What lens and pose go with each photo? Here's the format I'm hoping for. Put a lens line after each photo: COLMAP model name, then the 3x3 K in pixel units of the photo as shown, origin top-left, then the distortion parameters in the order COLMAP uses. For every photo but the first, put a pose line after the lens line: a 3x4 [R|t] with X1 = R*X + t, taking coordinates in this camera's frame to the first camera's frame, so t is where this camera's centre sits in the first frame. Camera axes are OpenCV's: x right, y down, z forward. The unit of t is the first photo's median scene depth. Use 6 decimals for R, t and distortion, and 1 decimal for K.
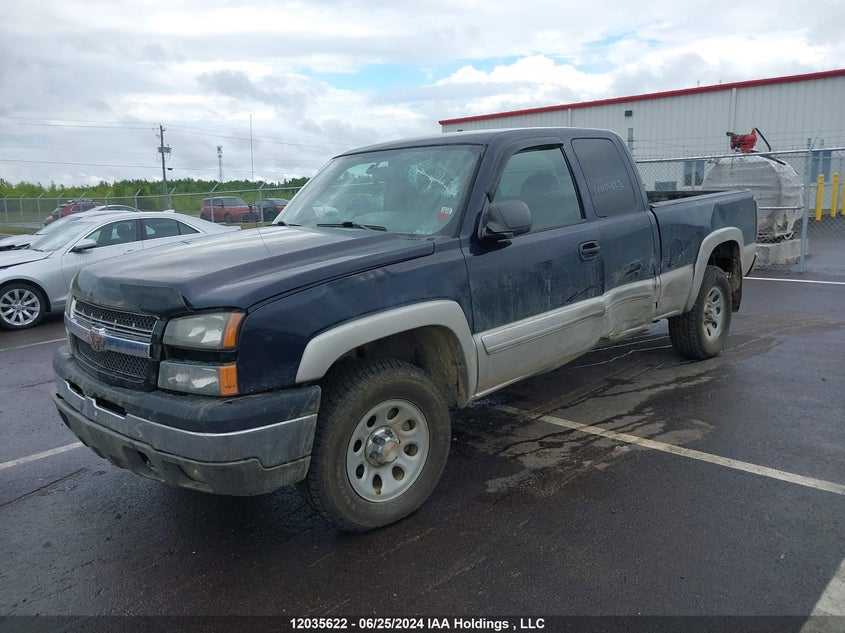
lens RADIAL K [[677.5, 0, 422.5], [0, 677.5, 316.5], [0, 0, 1]] dist [0.120122, -0.305452]
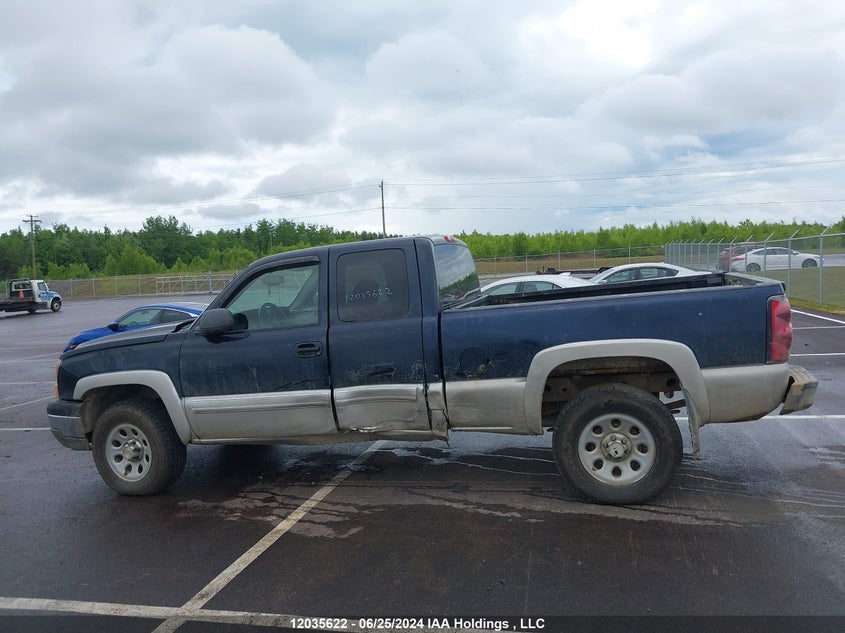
lens RADIAL K [[677.5, 0, 422.5], [0, 677.5, 316.5], [0, 0, 1]] dist [0.120122, -0.305452]
pose [[0.462083, 0.063972, -0.884526, 1.388999], [-0.107344, 0.994096, 0.015820, -0.195401], [0.880316, 0.087638, 0.466222, 0.617926]]
